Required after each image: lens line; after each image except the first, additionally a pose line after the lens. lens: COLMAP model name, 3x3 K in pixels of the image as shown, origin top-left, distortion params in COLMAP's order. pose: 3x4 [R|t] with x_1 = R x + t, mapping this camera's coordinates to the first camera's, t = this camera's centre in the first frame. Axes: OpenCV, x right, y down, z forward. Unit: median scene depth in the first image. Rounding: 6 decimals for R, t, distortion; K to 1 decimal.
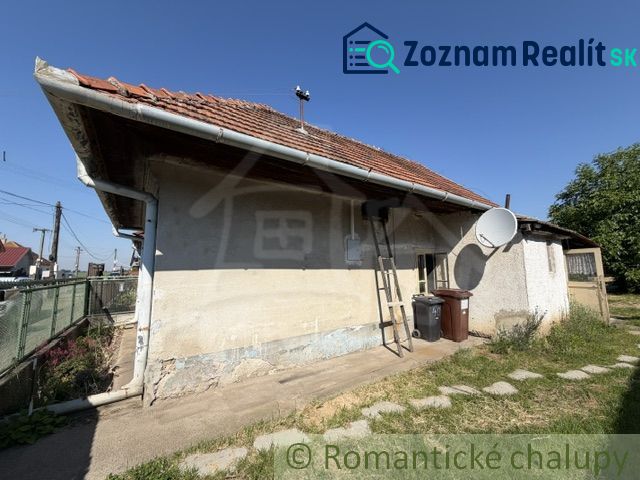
lens RADIAL K [[256.9, 0, 317.5], [0, 256.9, 240.1], [0, 0, 1]] dist [-0.003218, 0.001097]
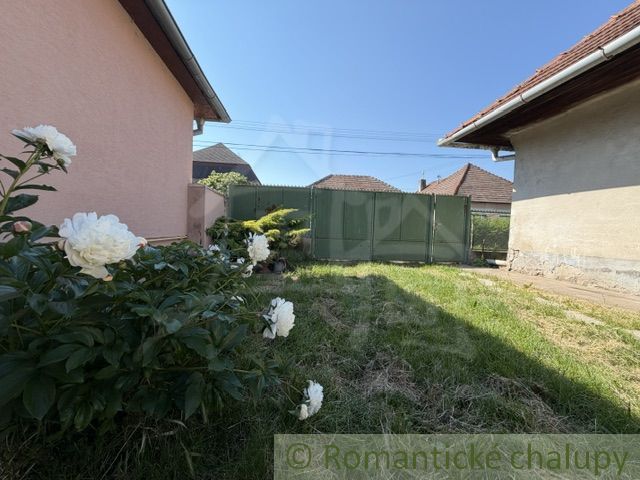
lens RADIAL K [[256.9, 0, 319.9], [0, 256.9, 241.8], [0, 0, 1]] dist [-0.003218, 0.001097]
pose [[-0.455689, 0.039366, -0.889268, 1.152613], [0.086349, 0.996265, -0.000145, 0.218991], [0.885941, -0.076853, -0.457387, 0.458959]]
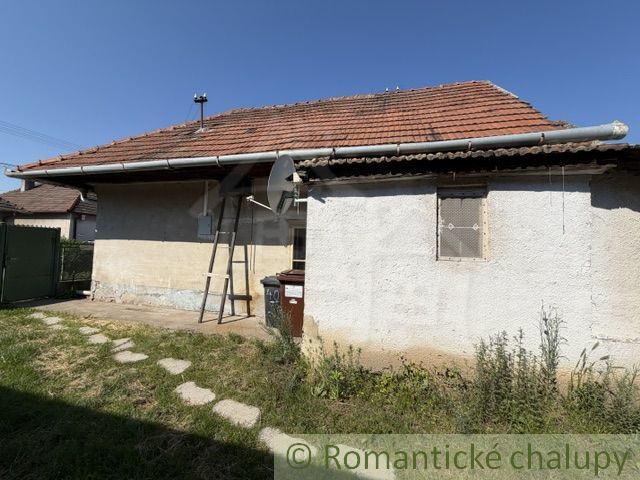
lens RADIAL K [[256.9, 0, 323.4], [0, 256.9, 238.2], [0, 0, 1]] dist [-0.003218, 0.001097]
pose [[0.667958, 0.009399, -0.744140, 1.595573], [0.048381, 0.997256, 0.056024, 0.065405], [0.742625, -0.073424, 0.665671, 0.741127]]
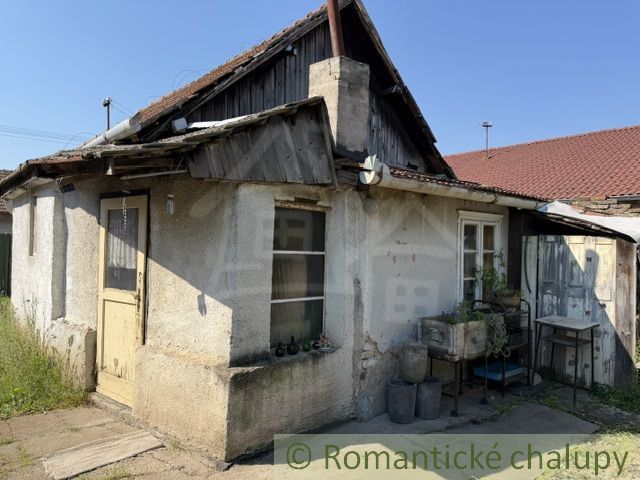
lens RADIAL K [[455.5, 0, 321.5], [0, 455.5, 243.3], [0, 0, 1]] dist [0.035948, -0.042310]
pose [[0.132676, 0.008735, -0.991121, 2.892367], [0.098133, 0.994932, 0.021906, 0.193911], [0.986289, -0.100168, 0.131146, 2.139029]]
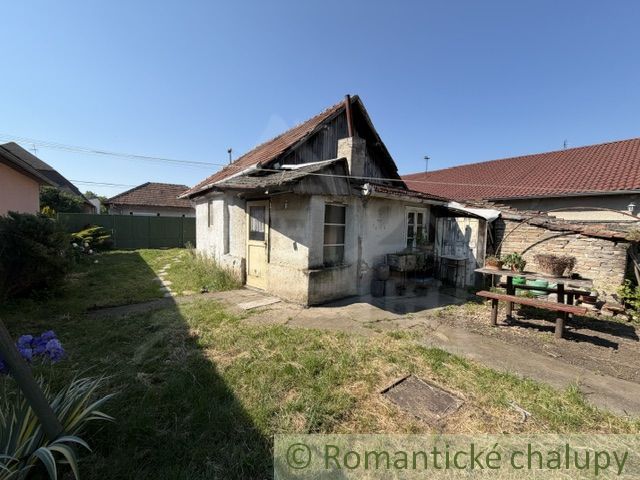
lens RADIAL K [[256.9, 0, 318.5], [0, 256.9, 242.2], [0, 0, 1]] dist [-0.003218, 0.001097]
pose [[0.074919, 0.081762, -0.993832, 3.191399], [0.097594, 0.991247, 0.088907, 0.194807], [0.992402, -0.103653, 0.066283, 2.046101]]
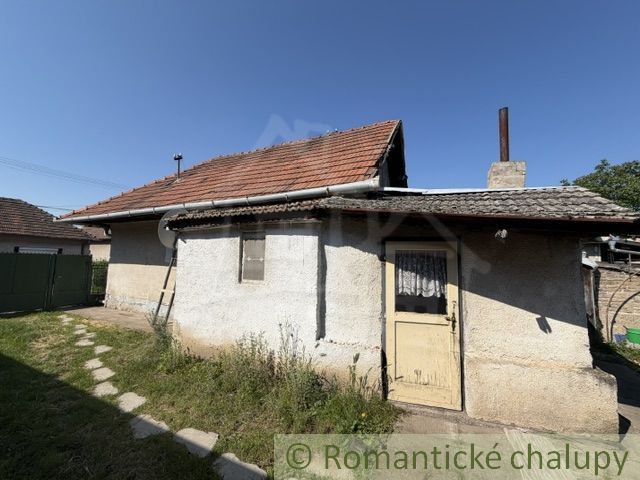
lens RADIAL K [[256.9, 0, 320.3], [0, 256.9, 238.9], [0, 0, 1]] dist [-0.003218, 0.001097]
pose [[0.512781, -0.047312, -0.857215, 2.286612], [0.073576, 0.997229, -0.011027, 0.042623], [0.855361, -0.057416, 0.514841, 1.168206]]
